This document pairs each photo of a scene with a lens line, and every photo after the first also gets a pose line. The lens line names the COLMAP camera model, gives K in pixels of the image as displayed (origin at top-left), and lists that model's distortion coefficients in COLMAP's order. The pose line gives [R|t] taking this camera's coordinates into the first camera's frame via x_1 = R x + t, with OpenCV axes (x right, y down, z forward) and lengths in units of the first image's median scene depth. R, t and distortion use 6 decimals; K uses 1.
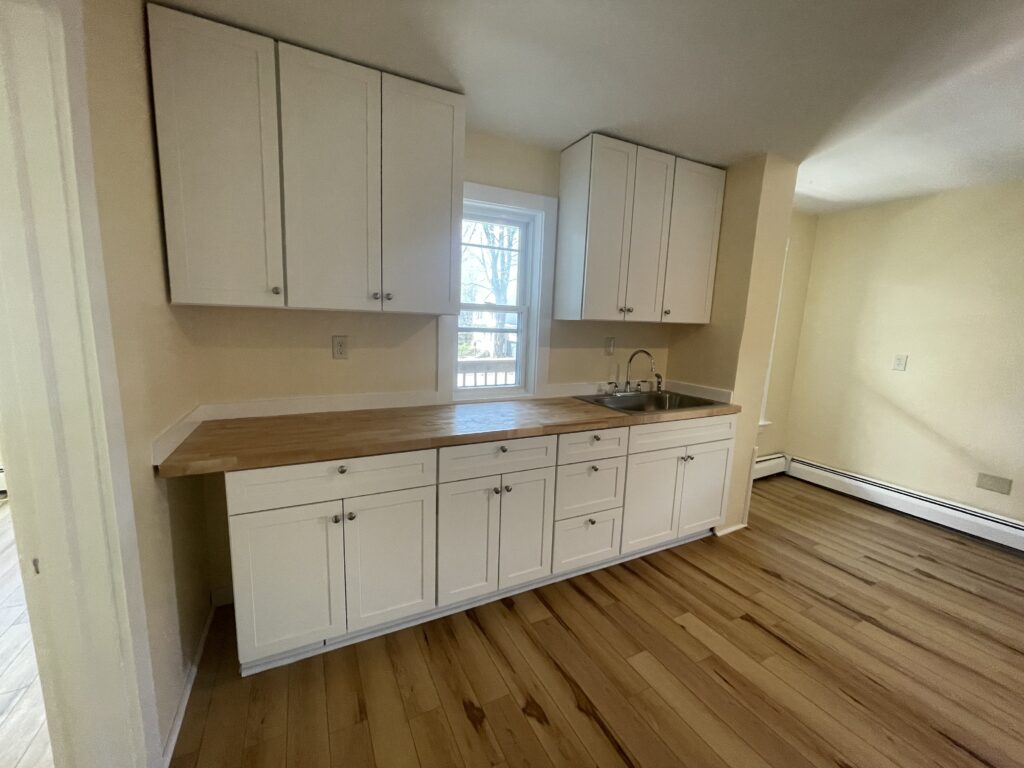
lens RADIAL K [[414.6, 0, 504.3], [0, 414.6, 388.7], [0, 0, 1]] dist [-0.003450, -0.000305]
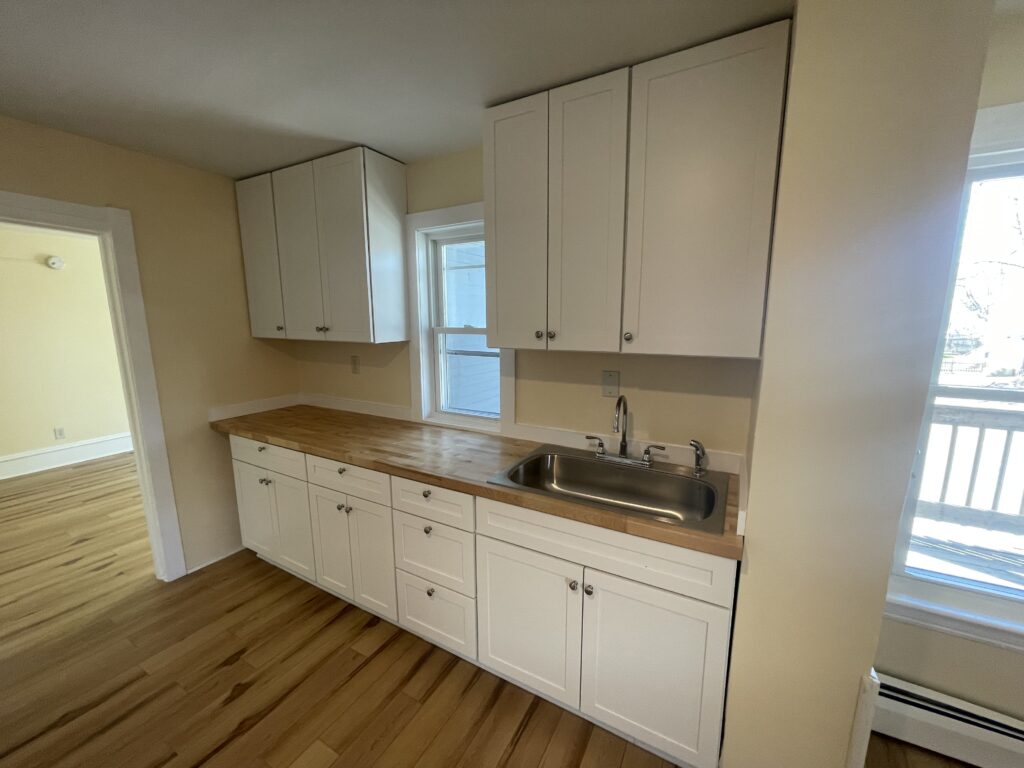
lens RADIAL K [[411.0, 0, 505.2], [0, 411.0, 383.4], [0, 0, 1]] dist [-0.001362, -0.000343]
pose [[0.556048, 0.108234, -0.824073, 0.955427], [-0.107298, 0.992536, 0.057960, -0.164305], [0.824195, 0.056193, 0.563511, 0.649043]]
